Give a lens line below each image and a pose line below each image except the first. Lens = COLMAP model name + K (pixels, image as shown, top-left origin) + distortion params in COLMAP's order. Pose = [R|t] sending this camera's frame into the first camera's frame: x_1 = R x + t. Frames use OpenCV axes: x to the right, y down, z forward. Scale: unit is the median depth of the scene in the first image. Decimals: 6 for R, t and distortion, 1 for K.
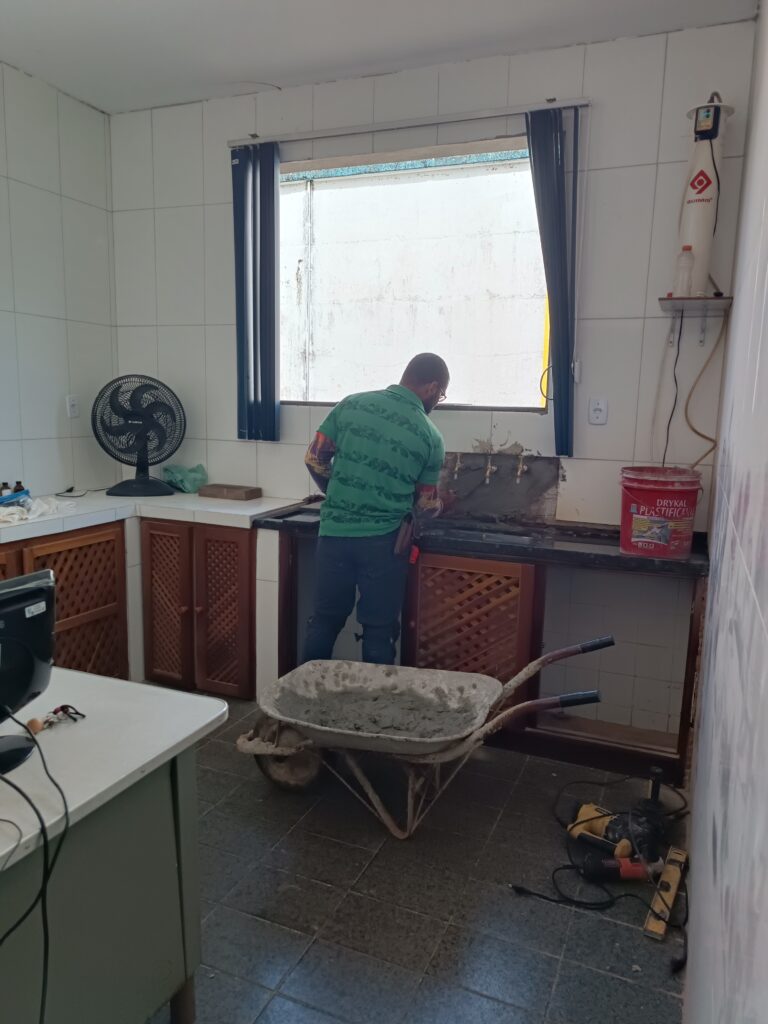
lens RADIAL K [[738.9, 0, 384.0], [0, 738.9, 512.0], [0, 0, 1]] dist [0.039707, -0.032015]
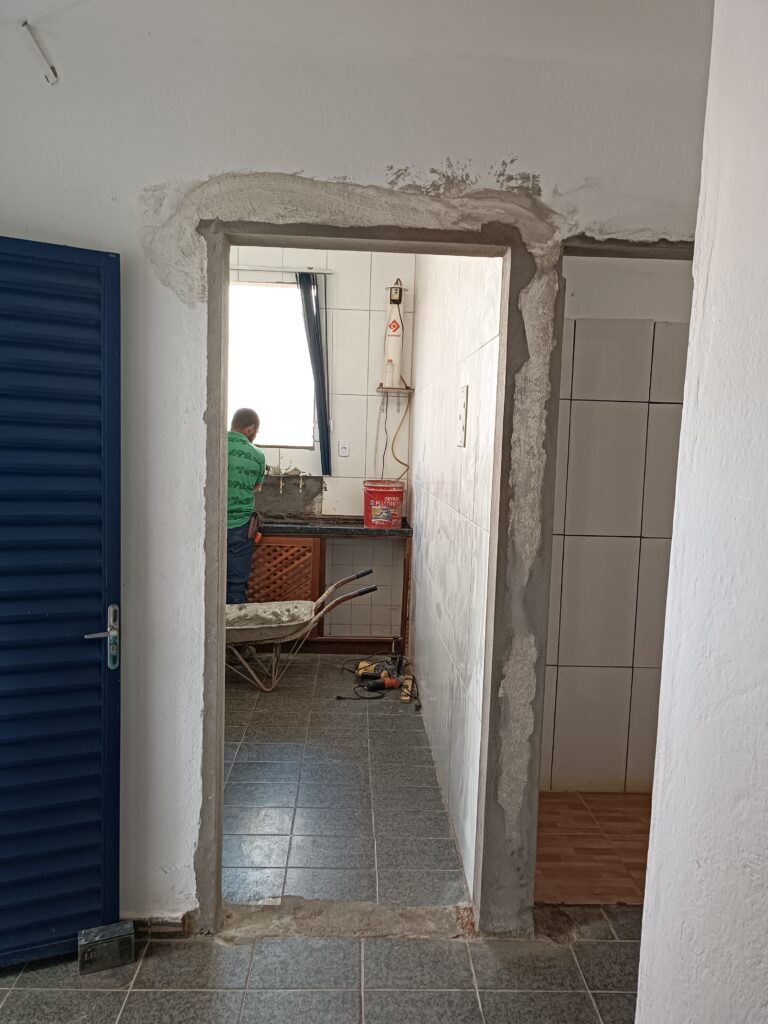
lens RADIAL K [[718.6, 0, 381.3], [0, 718.6, 497.8], [0, 0, 1]] dist [0.038082, -0.000664]
pose [[0.907866, -0.027979, 0.418325, -0.361332], [0.053099, 0.997409, -0.048528, 0.066815], [-0.415884, 0.066270, 0.907000, -0.572539]]
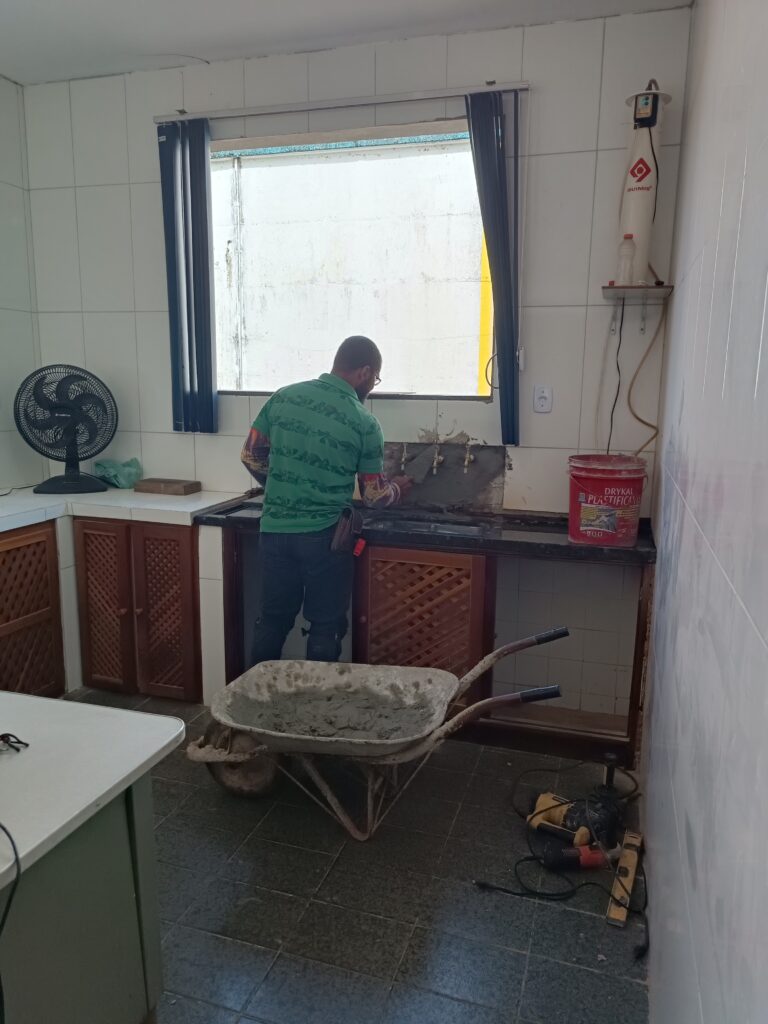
lens RADIAL K [[738.9, 0, 384.0], [0, 738.9, 512.0], [0, 0, 1]] dist [0.039707, -0.032015]
pose [[0.995746, -0.025569, 0.088522, -0.019351], [0.023433, 0.999411, 0.025087, -0.015953], [-0.089111, -0.022906, 0.995758, 0.022306]]
